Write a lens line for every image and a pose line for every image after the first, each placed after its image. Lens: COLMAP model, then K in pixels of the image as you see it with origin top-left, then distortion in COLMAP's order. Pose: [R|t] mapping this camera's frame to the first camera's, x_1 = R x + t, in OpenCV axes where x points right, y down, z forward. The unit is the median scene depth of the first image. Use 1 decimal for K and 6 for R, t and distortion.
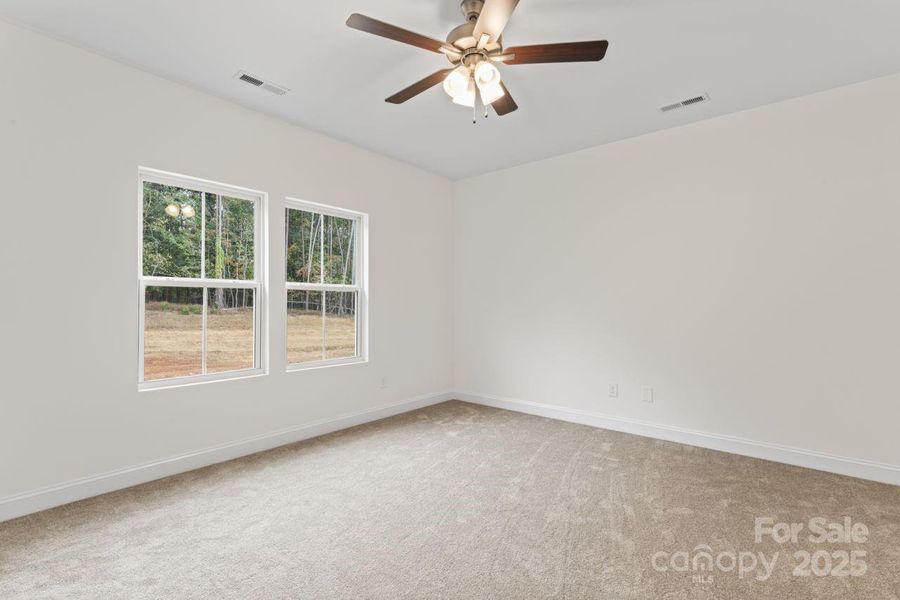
lens RADIAL K [[416.4, 0, 459.2], [0, 416.4, 302.0], [0, 0, 1]] dist [0.001844, 0.000158]
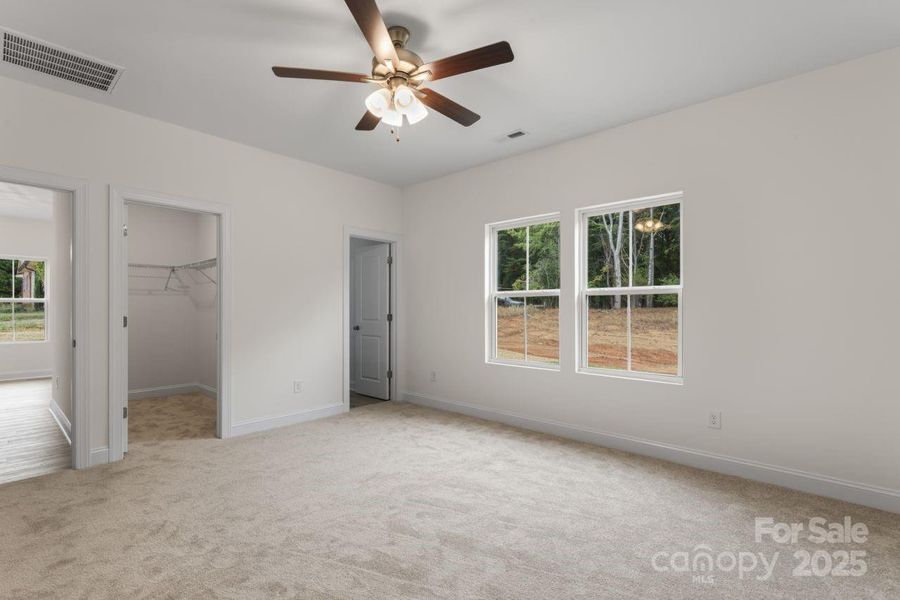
lens RADIAL K [[416.4, 0, 459.2], [0, 416.4, 302.0], [0, 0, 1]] dist [0.001844, 0.000158]
pose [[-0.017065, -0.015344, -0.999737, 0.677041], [-0.008415, 0.999849, -0.015202, 0.007492], [0.999819, 0.008153, -0.017192, 0.726796]]
